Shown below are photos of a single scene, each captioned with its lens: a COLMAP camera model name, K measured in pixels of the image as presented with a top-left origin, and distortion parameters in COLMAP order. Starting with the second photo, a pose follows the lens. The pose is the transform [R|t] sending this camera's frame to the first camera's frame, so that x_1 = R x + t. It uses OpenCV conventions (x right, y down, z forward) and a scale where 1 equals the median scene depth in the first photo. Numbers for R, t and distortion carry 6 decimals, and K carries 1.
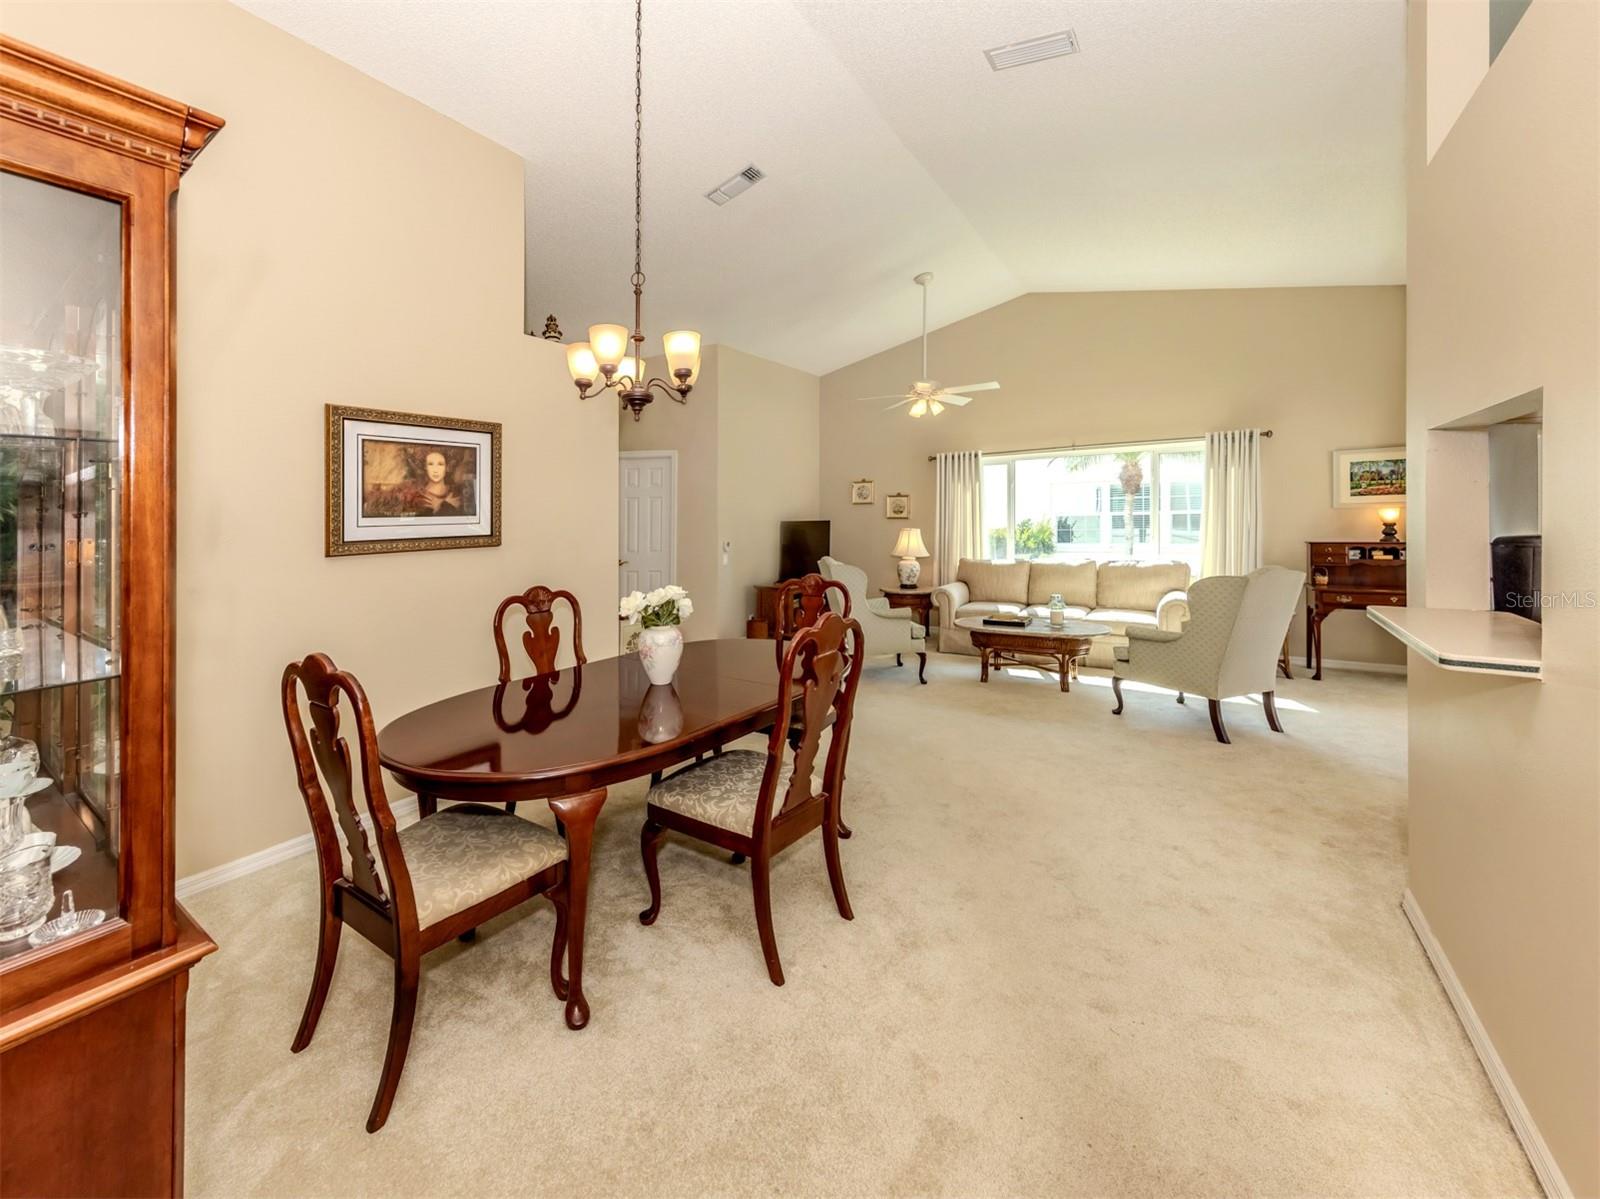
lens RADIAL K [[619.3, 0, 734.0], [0, 619.3, 540.7], [0, 0, 1]] dist [0.007290, -0.000671]
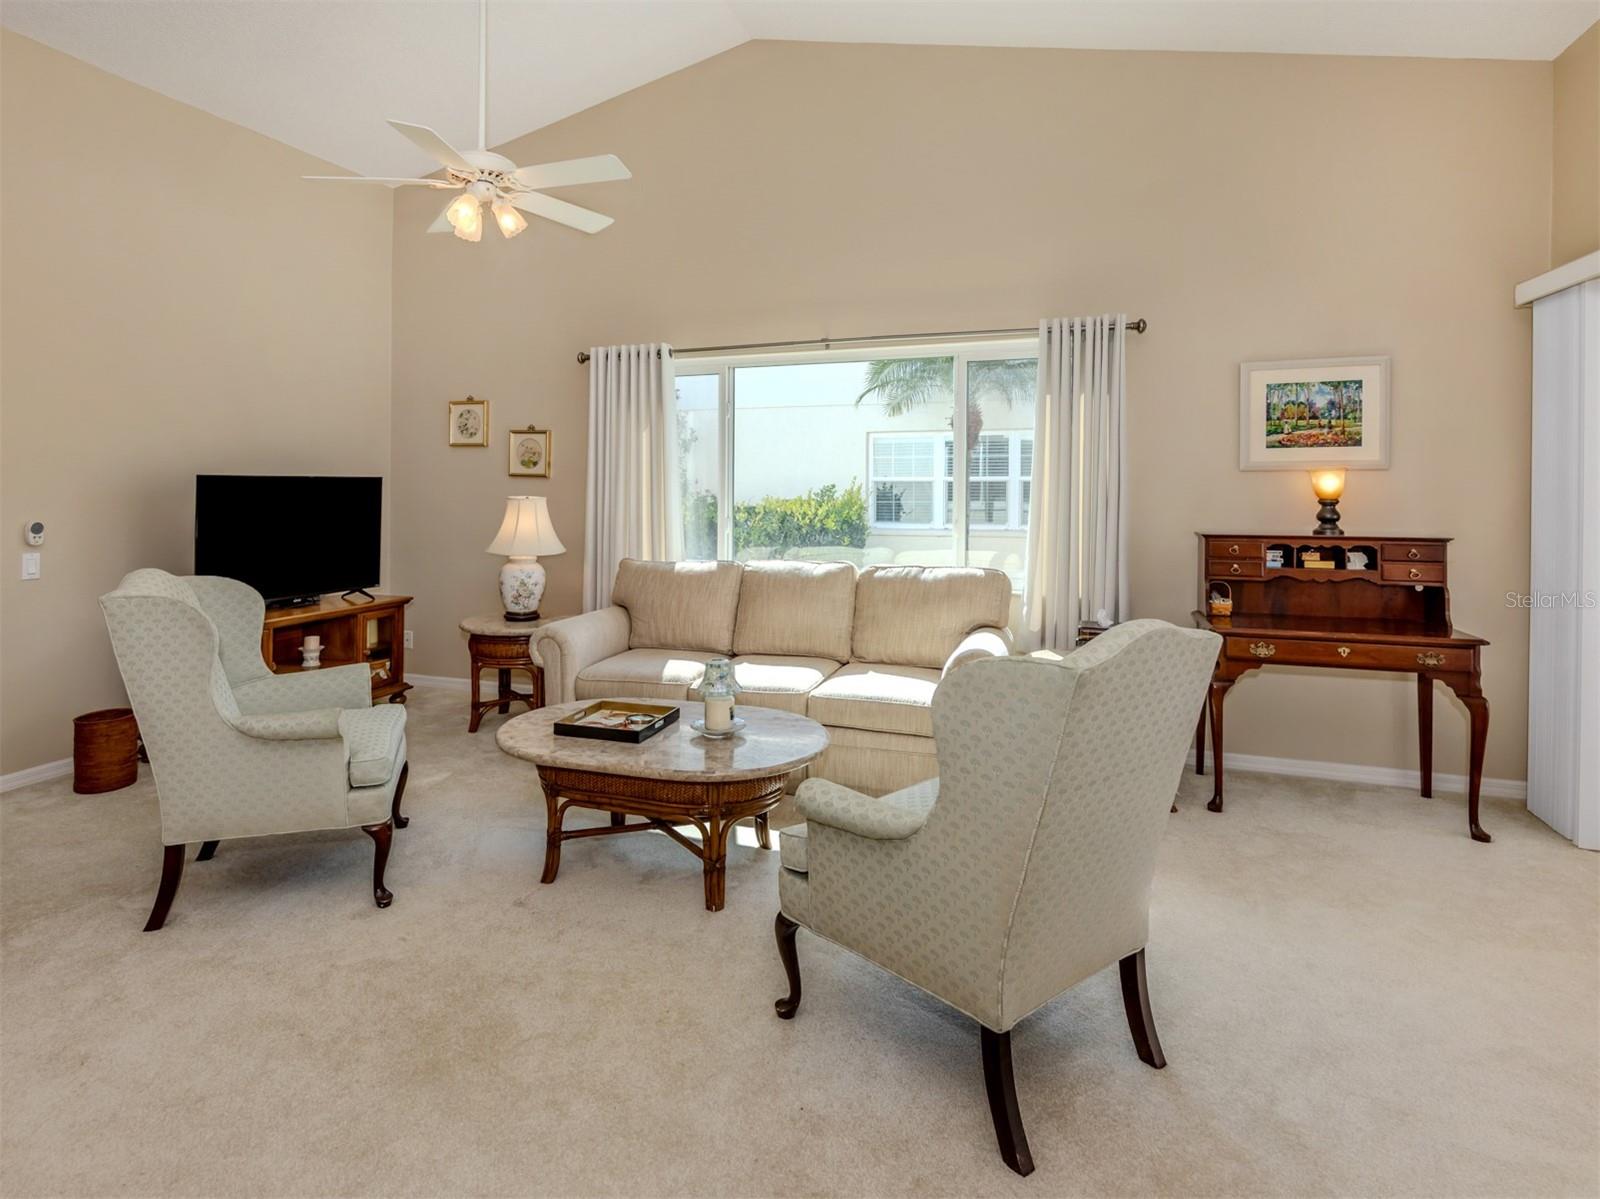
lens RADIAL K [[839.9, 0, 752.2], [0, 839.9, 511.6], [0, 0, 1]] dist [0.009748, -0.000562]
pose [[0.961758, 0.009560, 0.273734, 0.312405], [-0.009600, 0.999953, -0.001192, -0.010234], [-0.273733, -0.001482, 0.961805, 0.361365]]
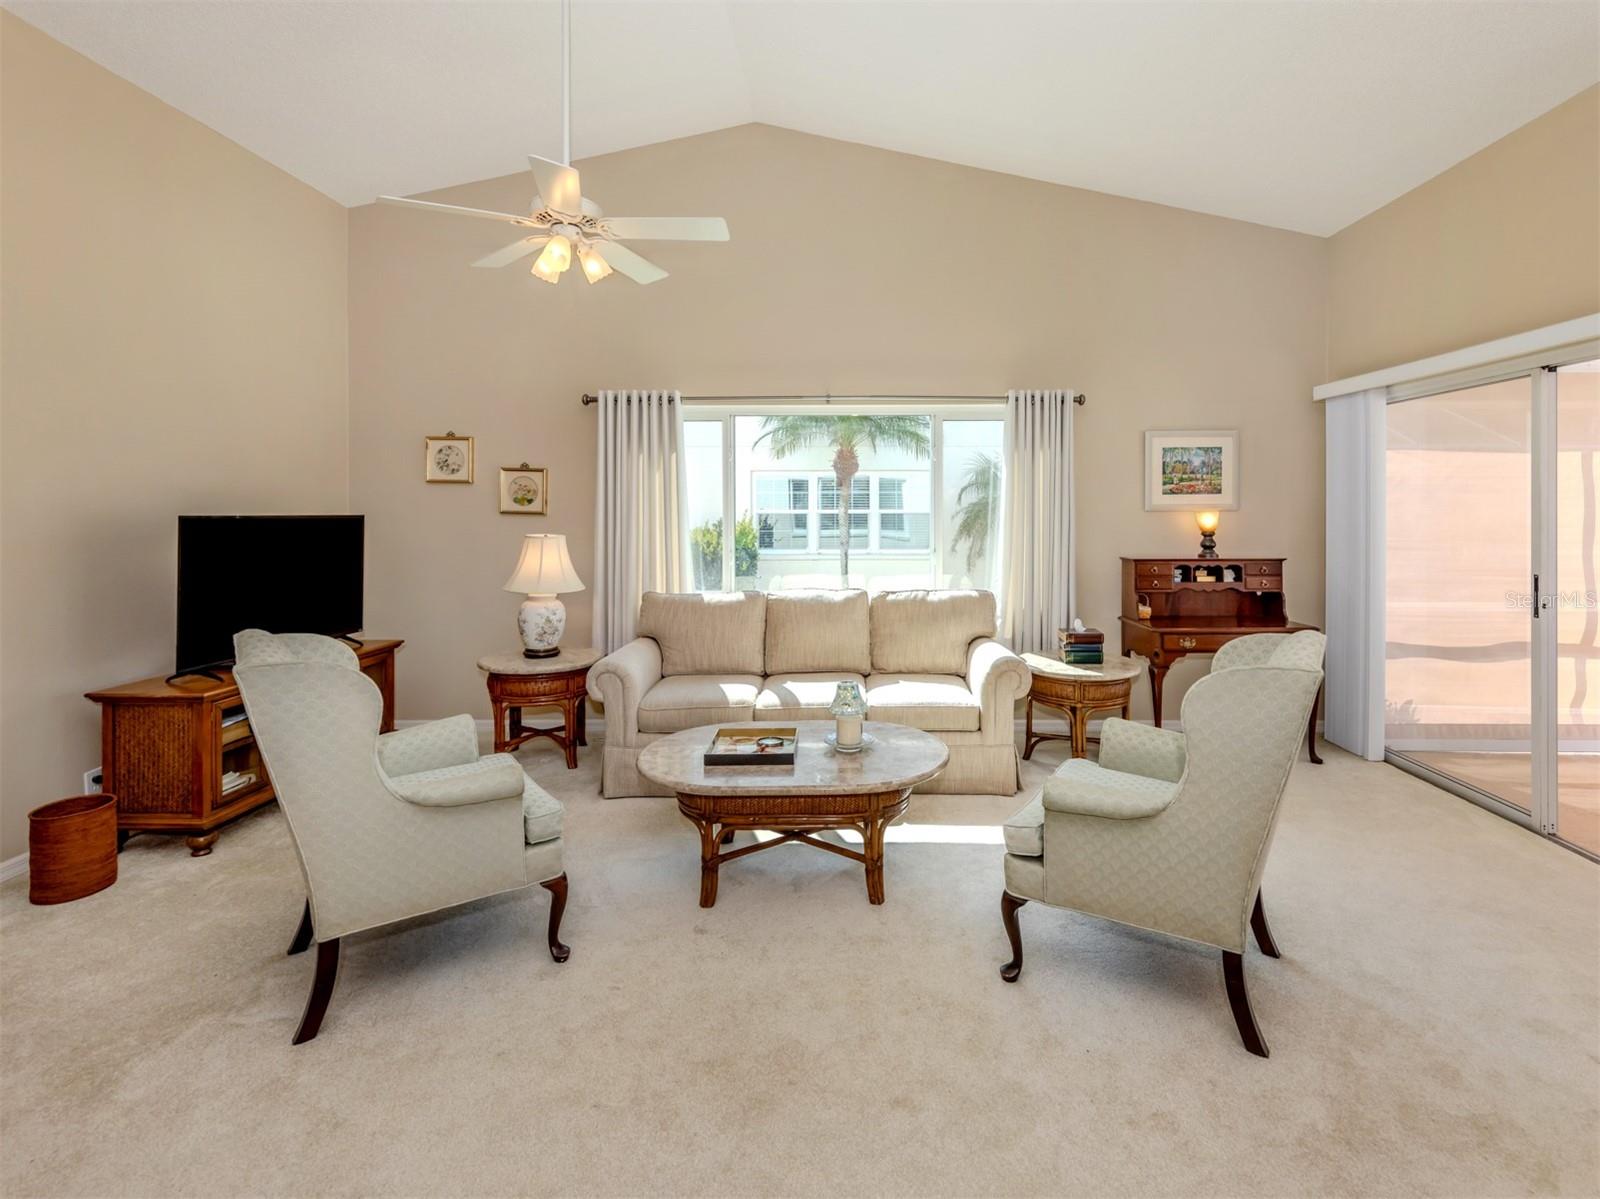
lens RADIAL K [[731.0, 0, 833.8], [0, 731.0, 539.9], [0, 0, 1]] dist [0.006239, 0.000919]
pose [[0.813767, -0.003916, 0.581178, 0.151614], [0.003466, 0.999992, 0.001884, -0.018169], [-0.581180, 0.000481, 0.813775, 0.447199]]
